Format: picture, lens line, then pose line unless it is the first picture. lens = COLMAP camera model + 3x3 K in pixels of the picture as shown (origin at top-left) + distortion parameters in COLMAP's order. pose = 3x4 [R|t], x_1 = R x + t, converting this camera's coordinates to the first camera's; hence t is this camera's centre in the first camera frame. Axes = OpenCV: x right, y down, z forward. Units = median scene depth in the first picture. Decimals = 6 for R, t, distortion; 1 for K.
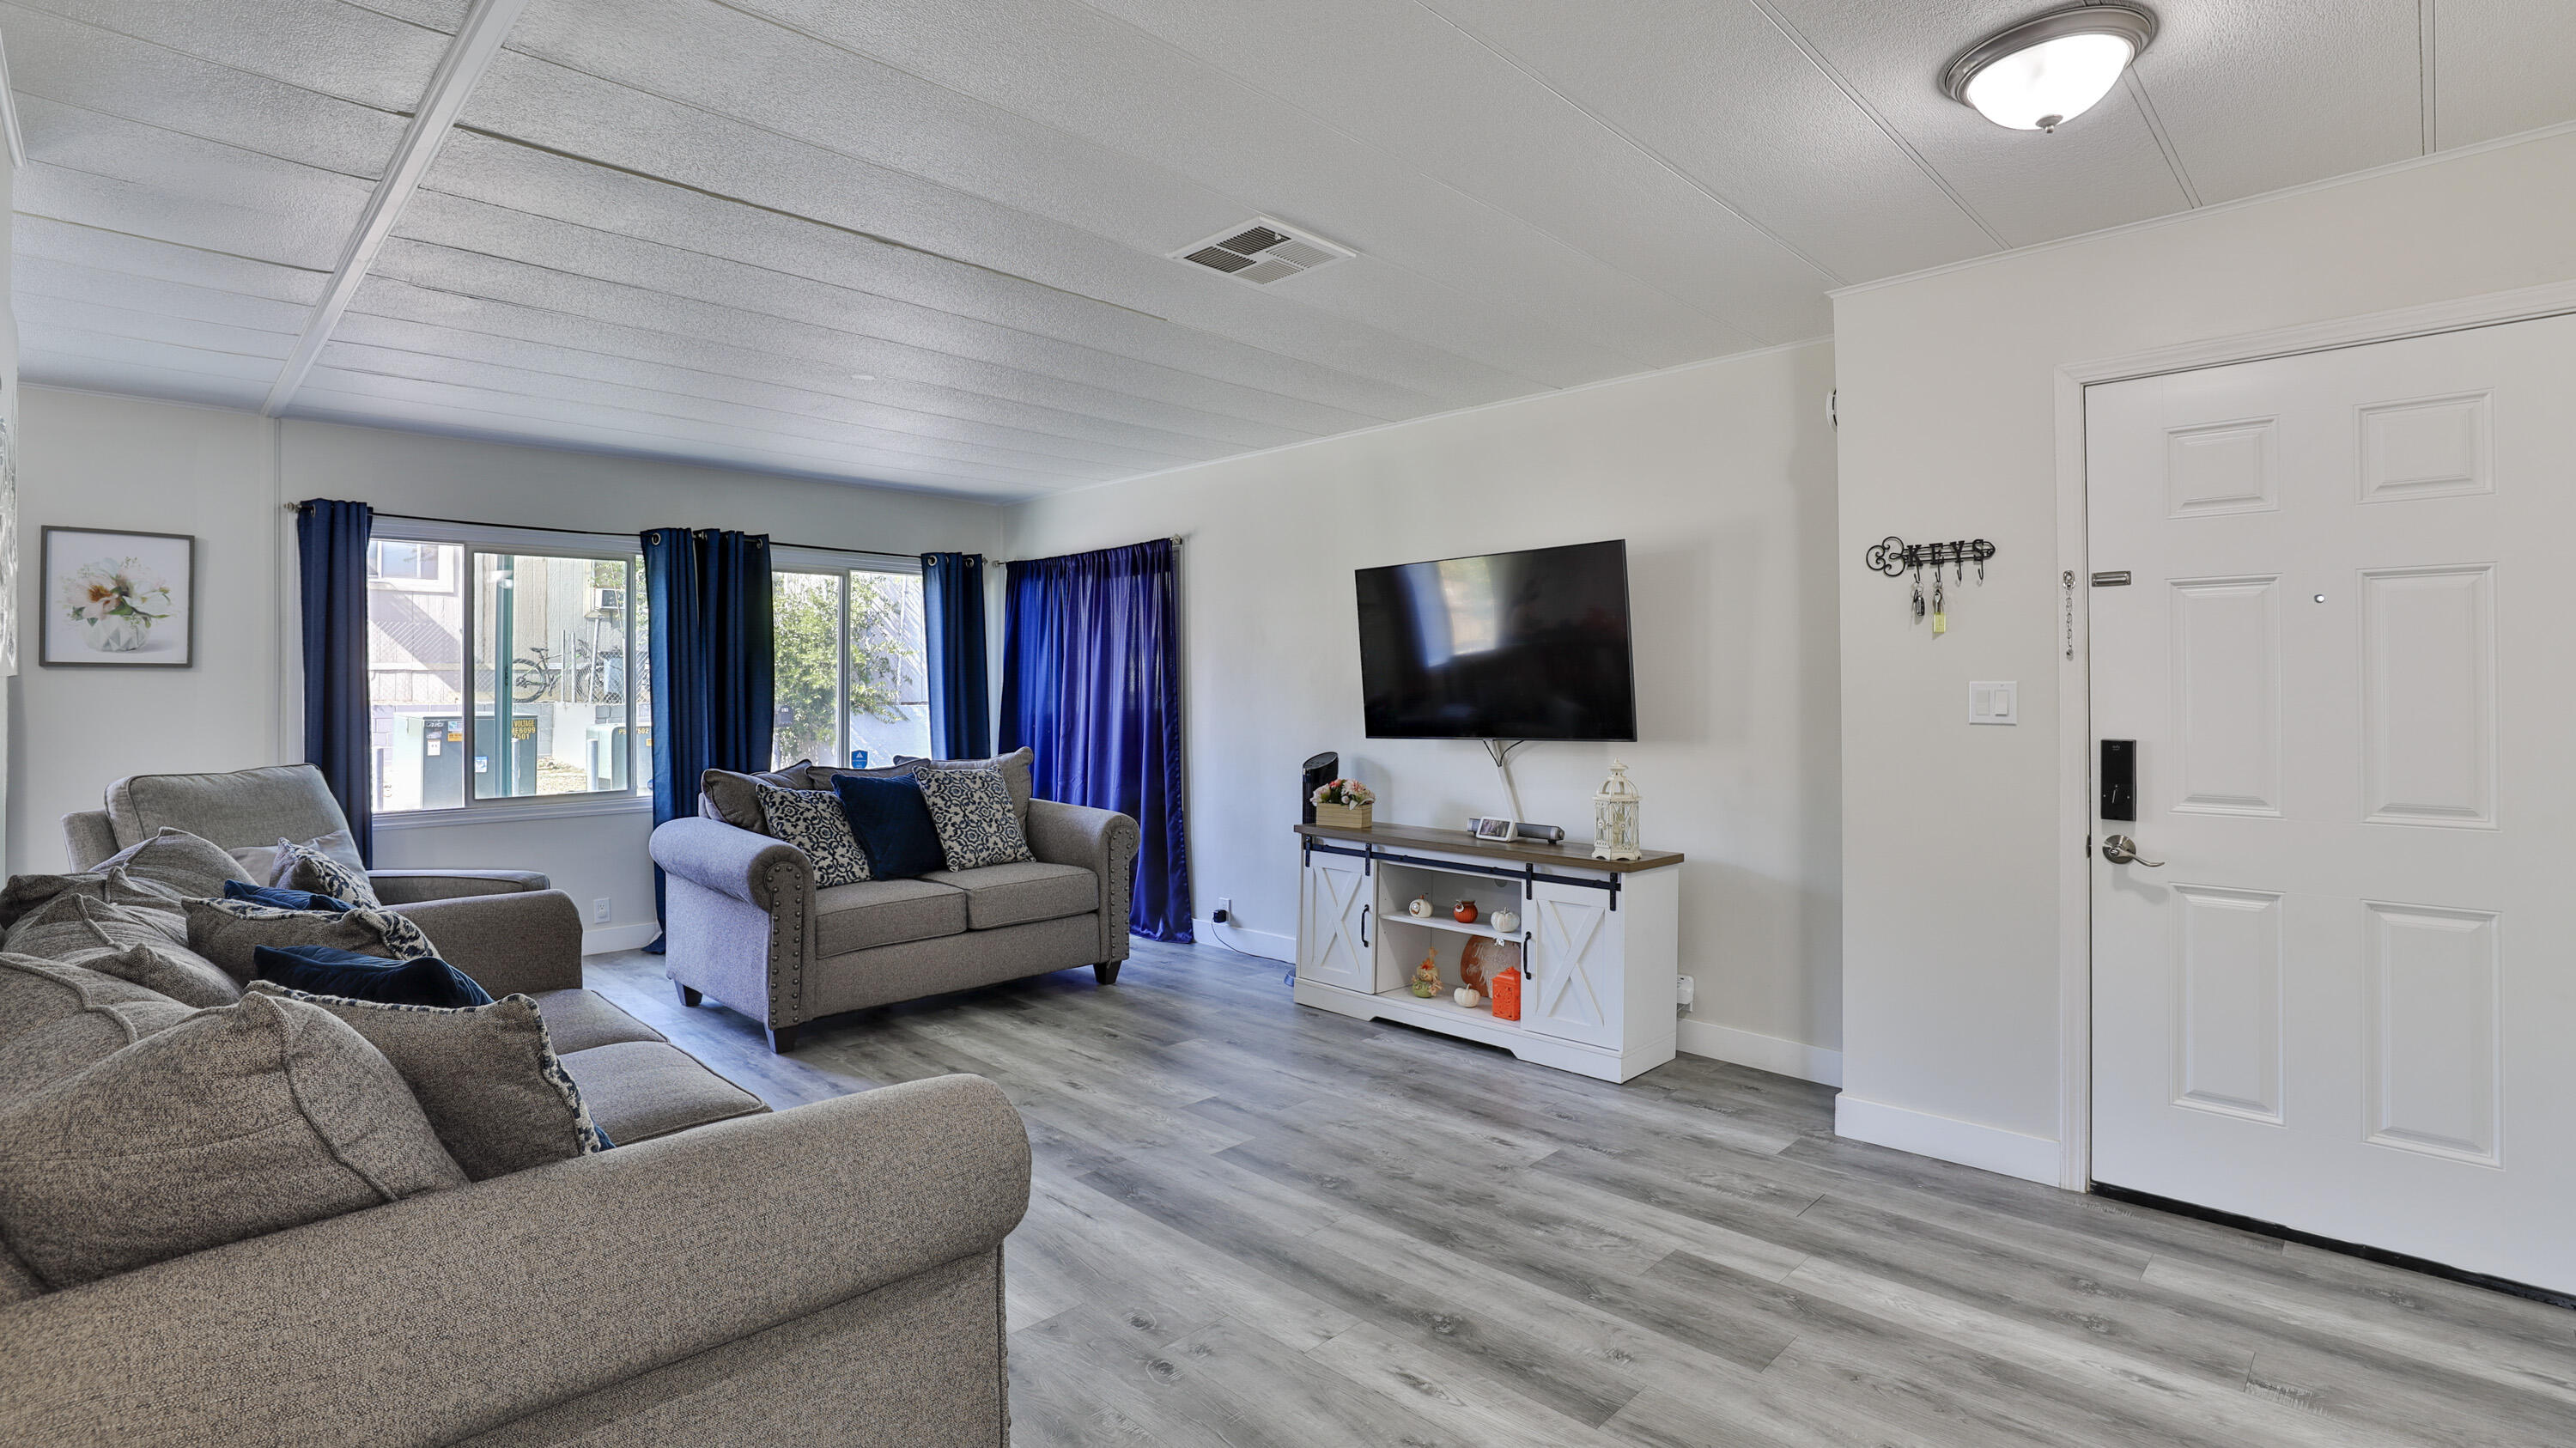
lens RADIAL K [[1212.1, 0, 1274.0], [0, 1212.1, 689.1], [0, 0, 1]] dist [-0.054184, 0.020768]
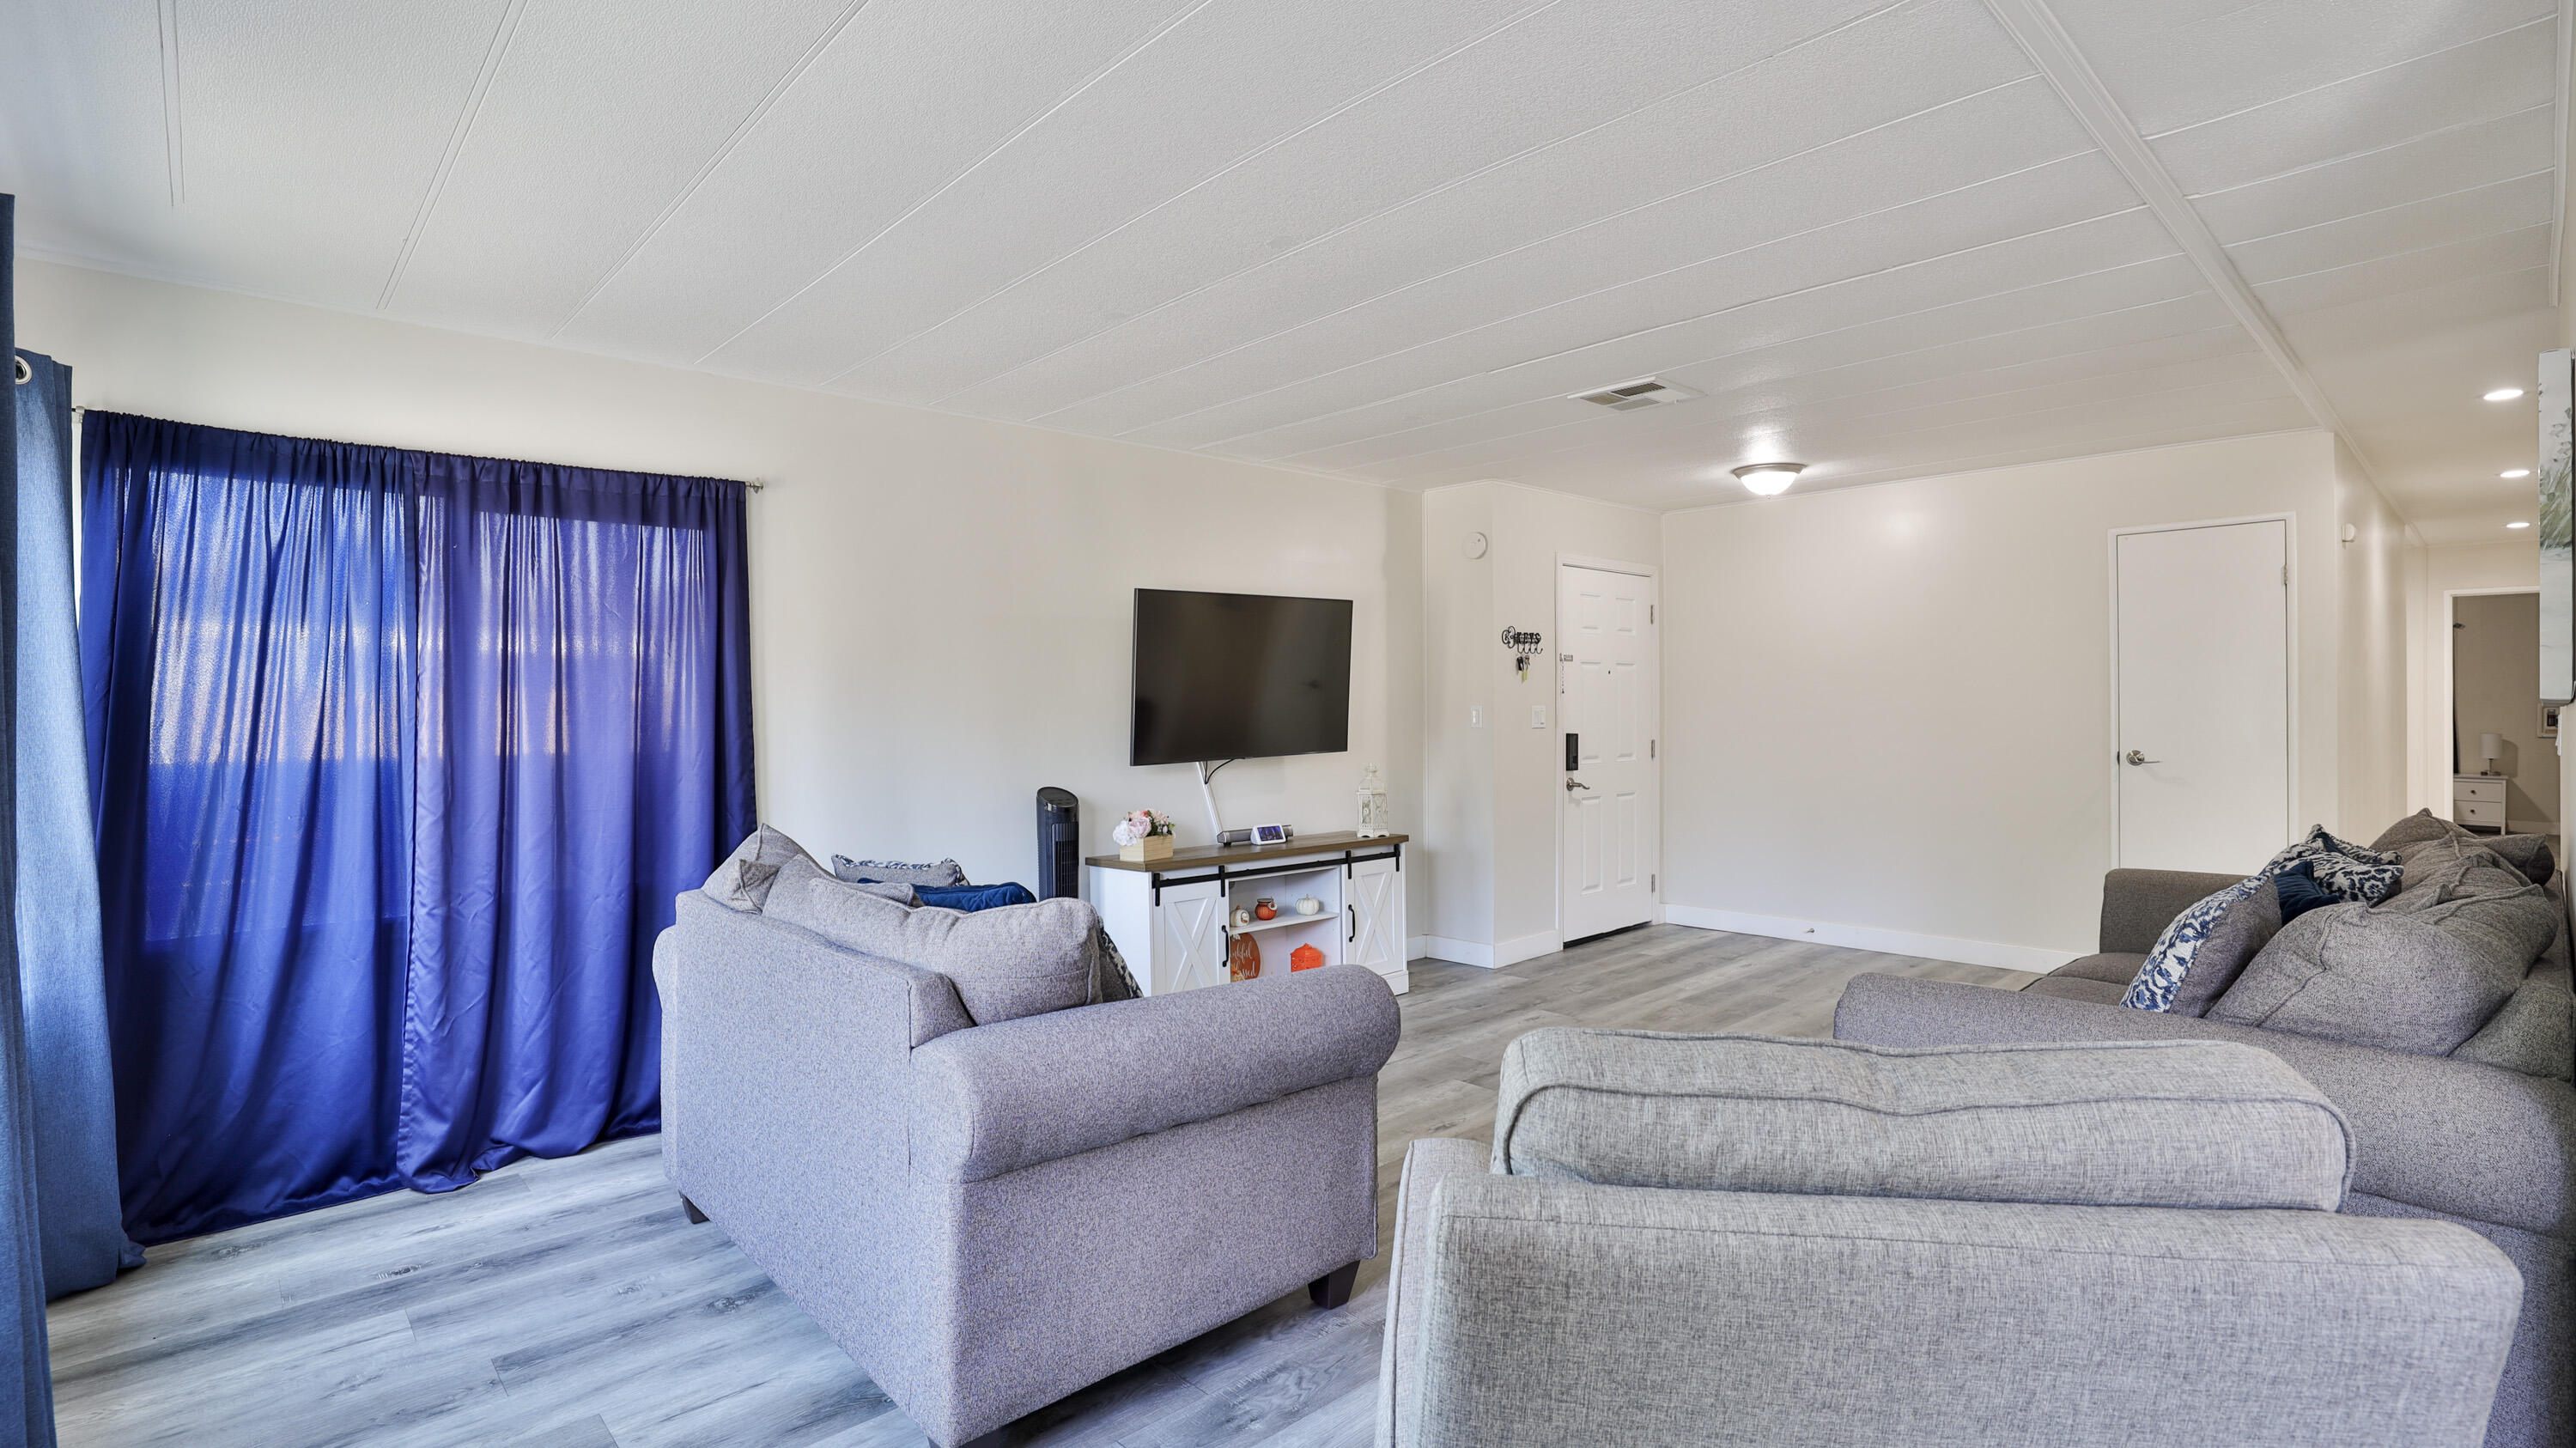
lens RADIAL K [[1212.1, 0, 1274.0], [0, 1212.1, 689.1], [0, 0, 1]] dist [-0.054184, 0.020768]
pose [[0.042247, 0.011713, 0.999039, -1.371193], [0.009178, 0.999885, -0.012111, -0.013593], [-0.999065, 0.009681, 0.042135, 1.314422]]
